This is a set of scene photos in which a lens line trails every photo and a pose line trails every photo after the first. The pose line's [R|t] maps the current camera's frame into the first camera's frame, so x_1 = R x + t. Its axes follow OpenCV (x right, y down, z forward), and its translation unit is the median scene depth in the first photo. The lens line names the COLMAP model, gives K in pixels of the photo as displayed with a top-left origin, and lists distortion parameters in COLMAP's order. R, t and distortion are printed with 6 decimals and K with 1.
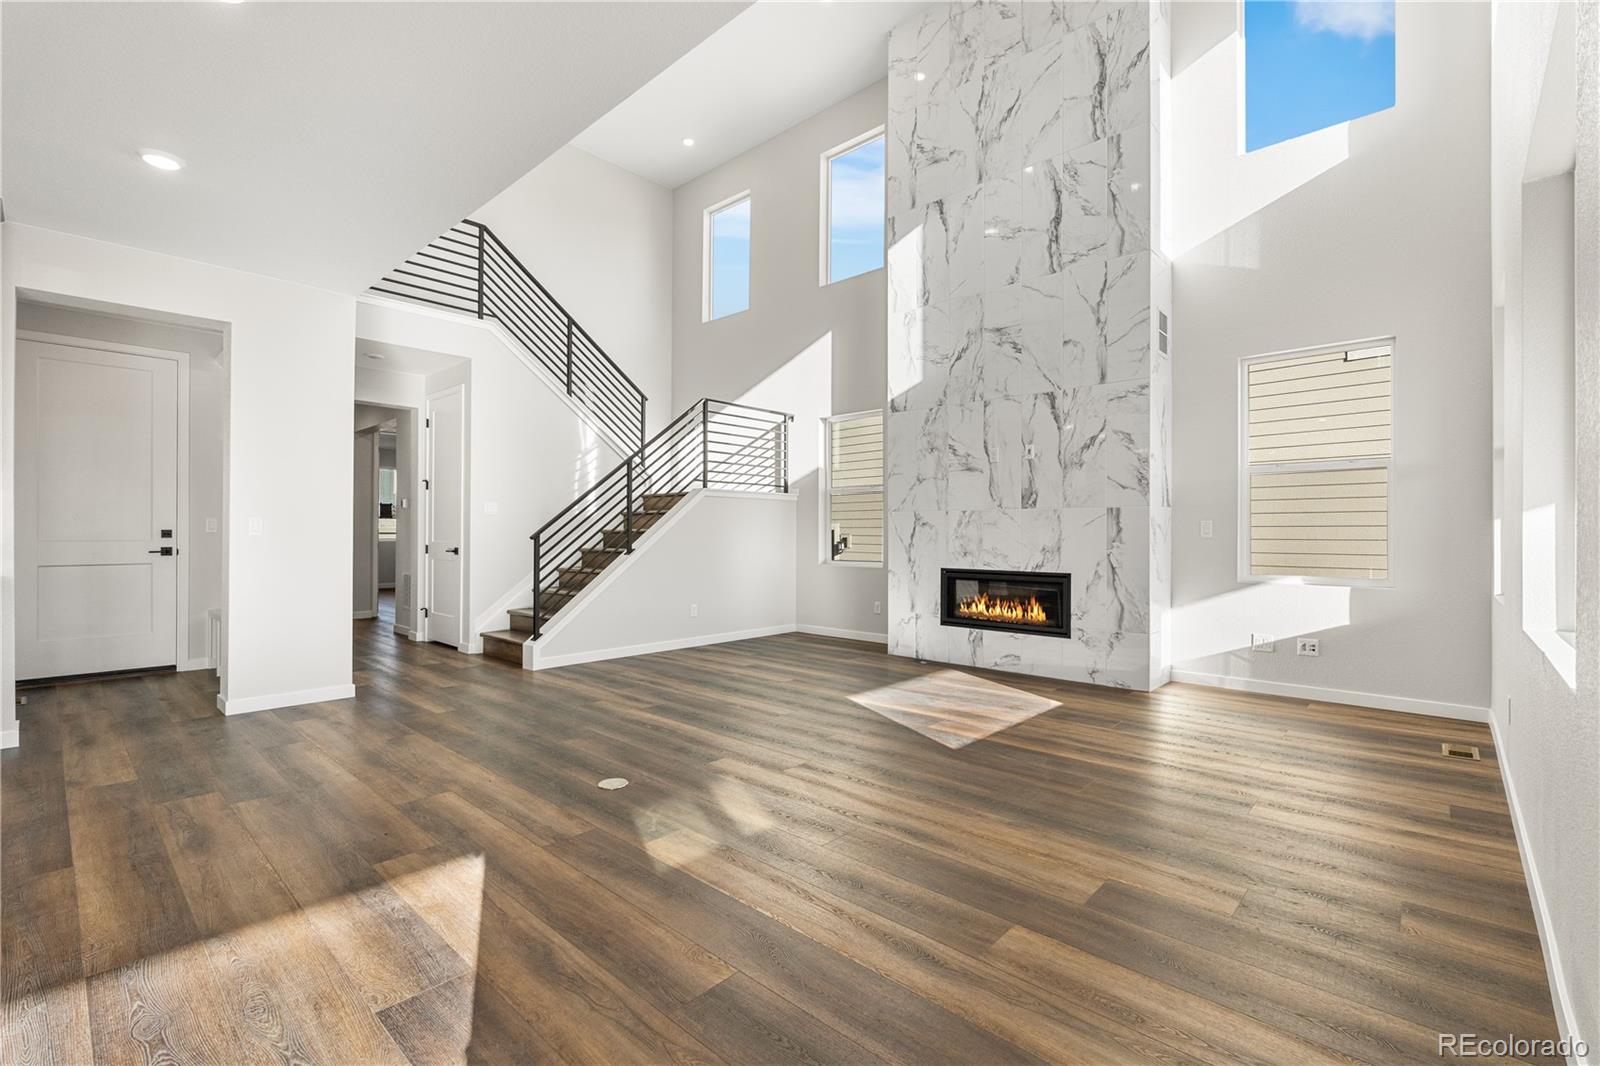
lens RADIAL K [[706.0, 0, 788.6], [0, 706.0, 531.6], [0, 0, 1]] dist [-0.003523, -0.000115]
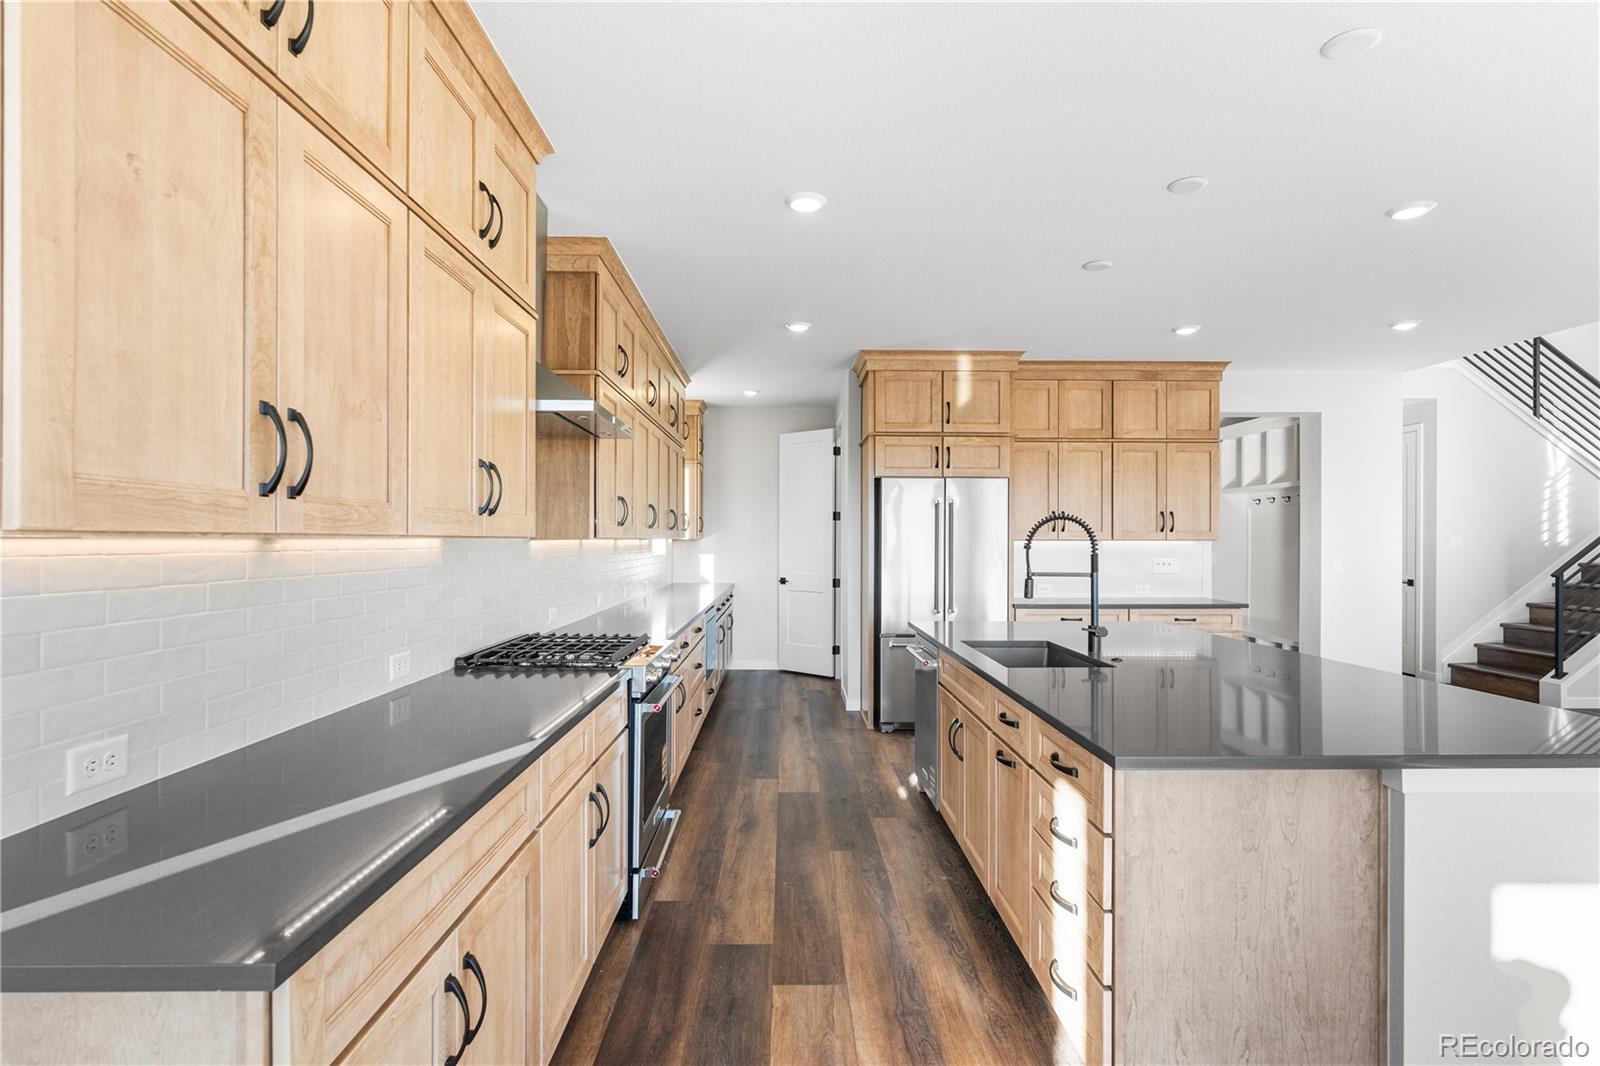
lens RADIAL K [[782.5, 0, 797.9], [0, 782.5, 536.3], [0, 0, 1]] dist [-0.001032, 0.000306]
pose [[0.694042, -0.010607, -0.719856, -0.410291], [0.004192, 0.999934, -0.010692, -0.050688], [0.719922, 0.004403, 0.694041, -0.711796]]
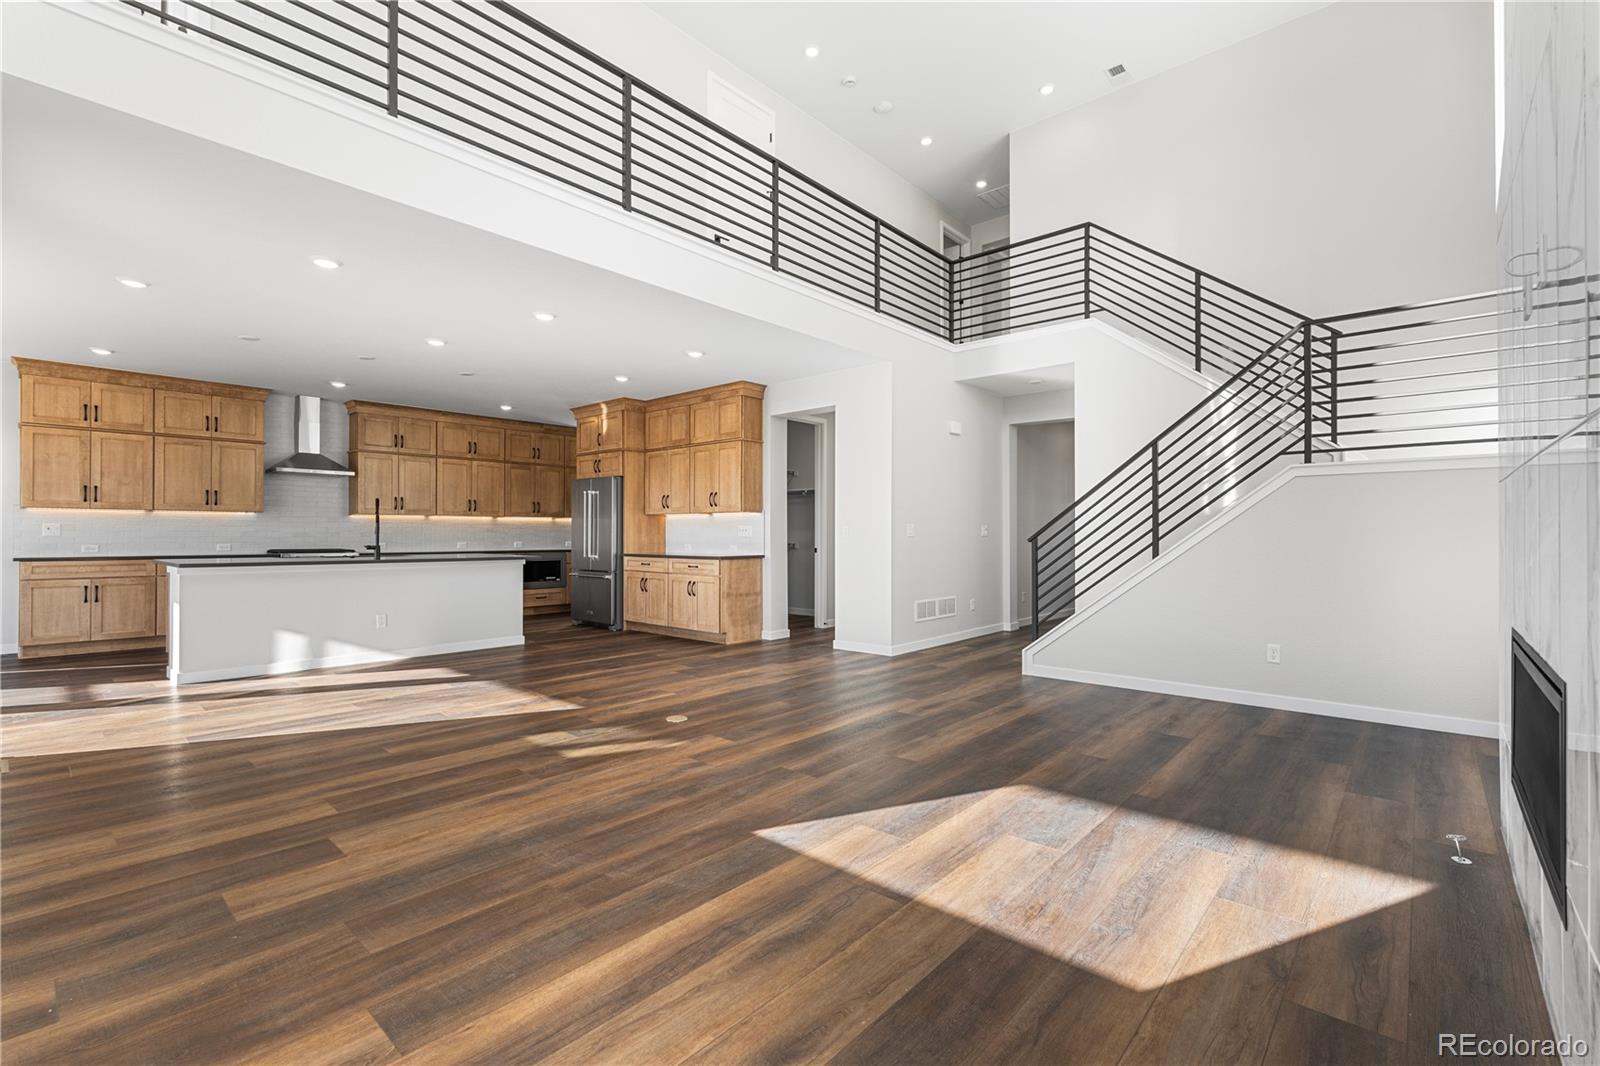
lens RADIAL K [[706.0, 0, 796.0], [0, 706.0, 528.9], [0, 0, 1]] dist [-0.003523, -0.000115]
pose [[0.018906, -0.016296, -0.999688, 0.801734], [-0.001649, 0.999865, -0.016330, 0.012118], [0.999820, 0.001957, 0.018877, 0.868869]]
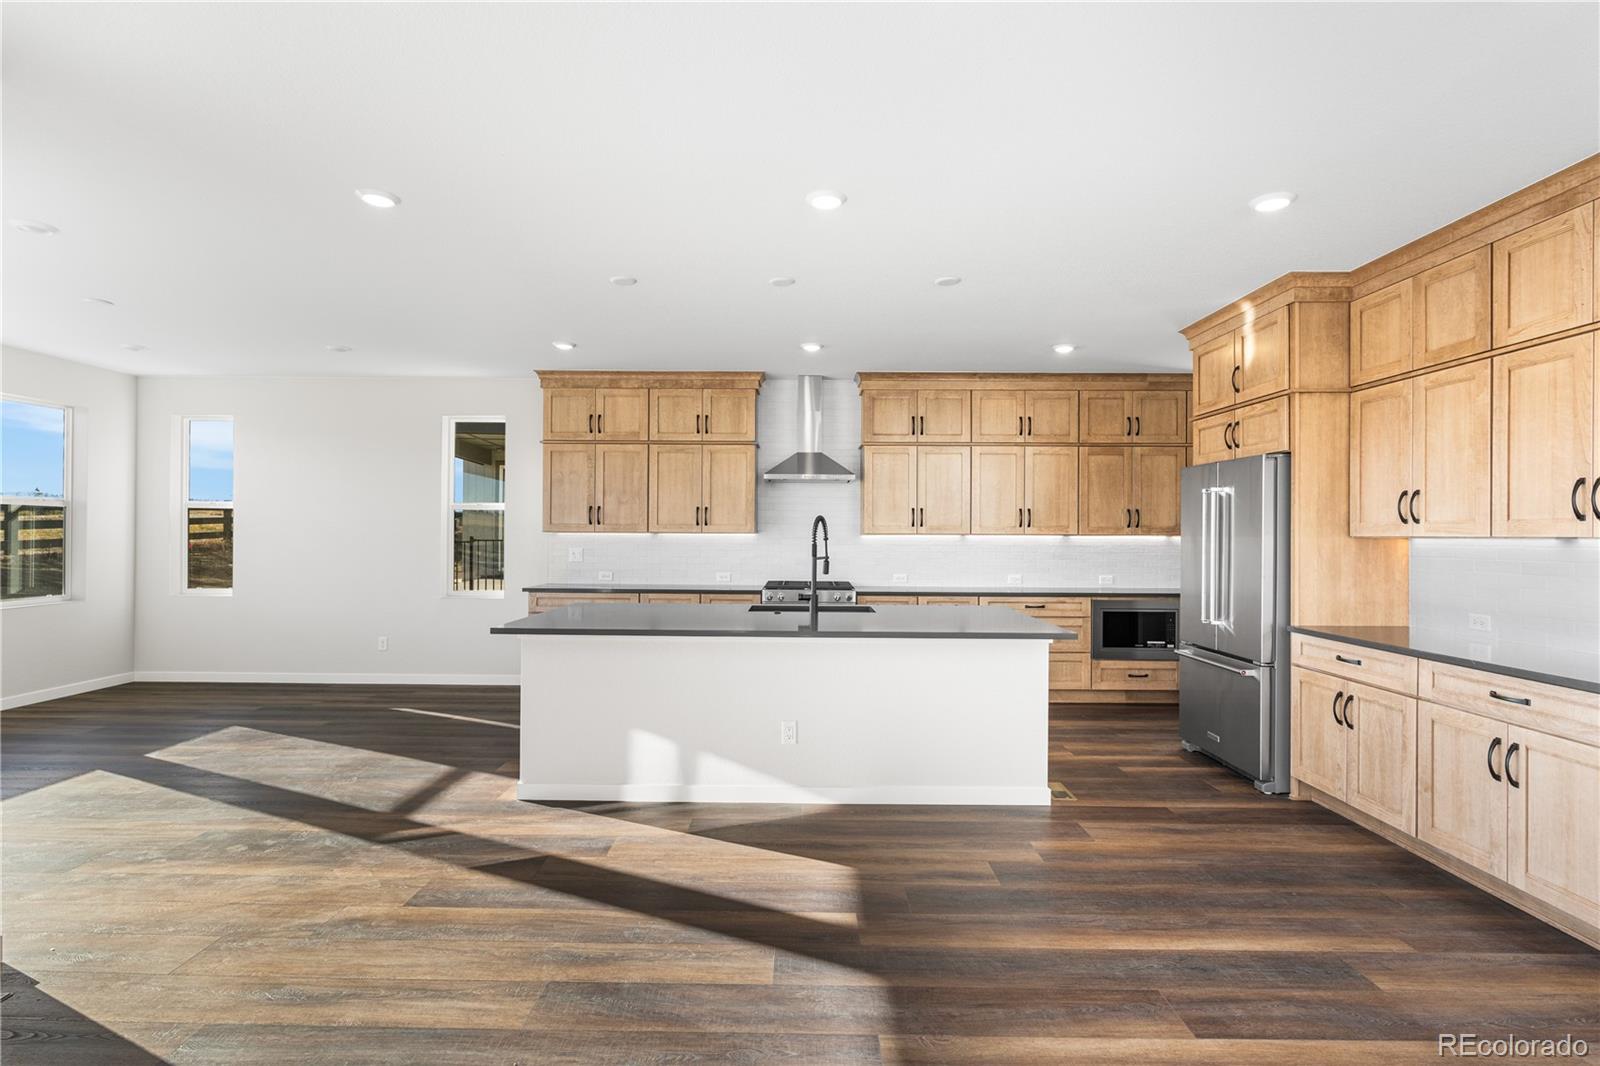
lens RADIAL K [[782.5, 0, 796.6], [0, 782.5, 533.2], [0, 0, 1]] dist [-0.001032, 0.000306]
pose [[-0.736406, -0.014491, -0.676384, -0.030662], [-0.013317, 0.999887, -0.006922, -0.047429], [0.676409, 0.003910, -0.736516, 0.730554]]
